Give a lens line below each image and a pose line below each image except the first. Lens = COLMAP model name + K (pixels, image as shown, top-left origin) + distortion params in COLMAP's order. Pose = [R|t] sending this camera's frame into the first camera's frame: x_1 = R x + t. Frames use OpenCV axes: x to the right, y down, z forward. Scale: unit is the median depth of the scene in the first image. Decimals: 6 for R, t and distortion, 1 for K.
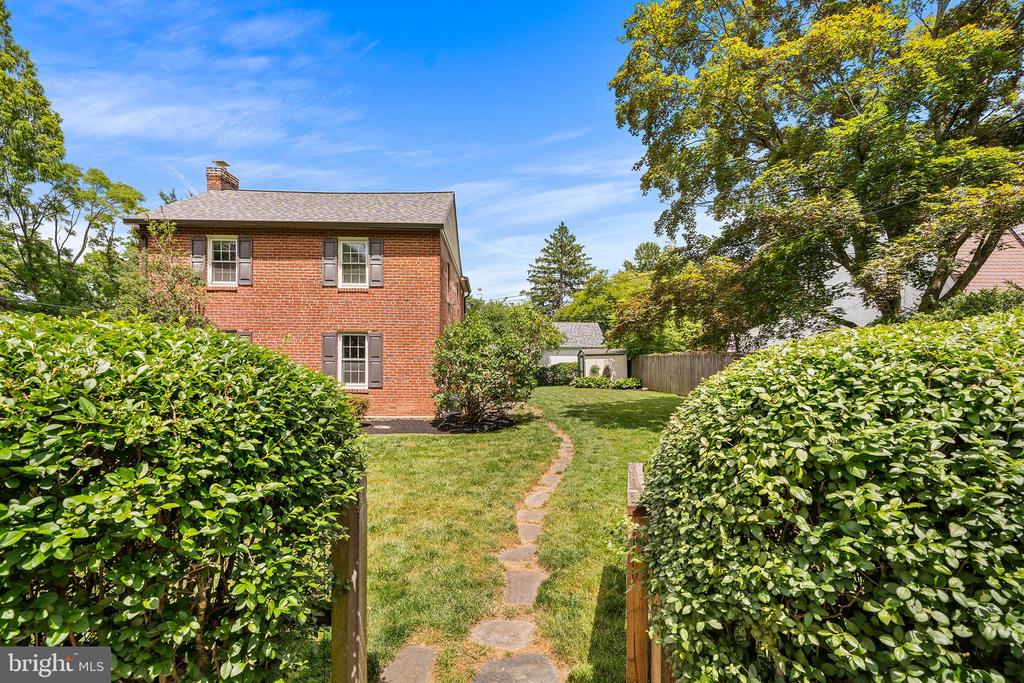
lens RADIAL K [[419.2, 0, 511.9], [0, 419.2, 356.8], [0, 0, 1]] dist [0.000177, -0.000050]
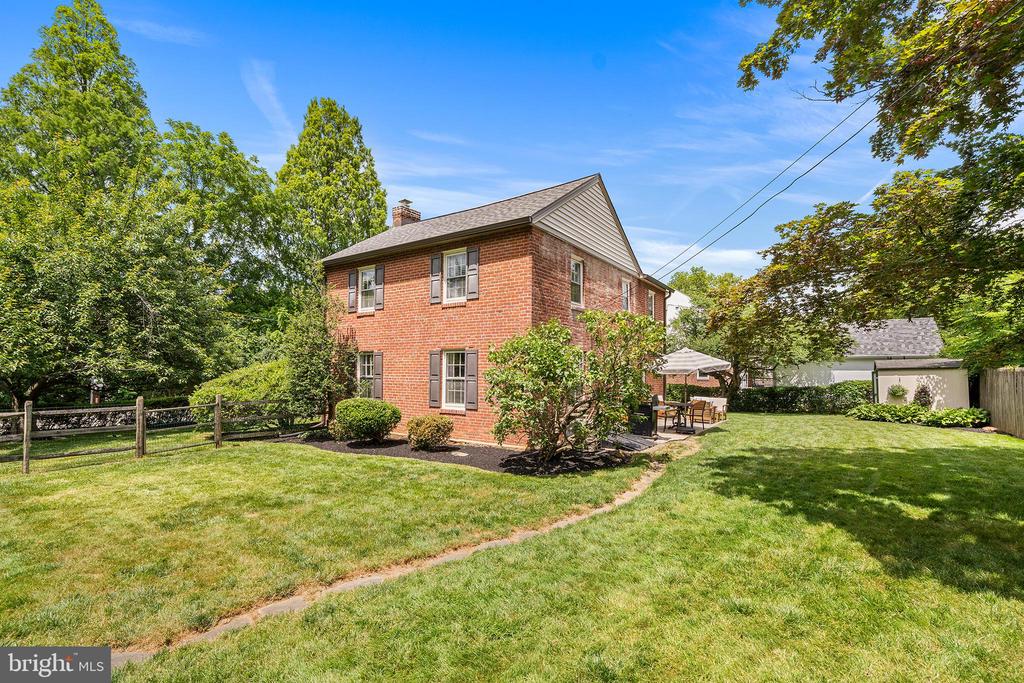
lens RADIAL K [[463.2, 0, 513.3], [0, 463.2, 354.1], [0, 0, 1]] dist [-0.000158, 0.000439]
pose [[0.812628, -0.025310, -0.582233, 0.333416], [0.003996, 0.999275, -0.037862, -0.007993], [0.582769, 0.028441, 0.812140, 0.228777]]
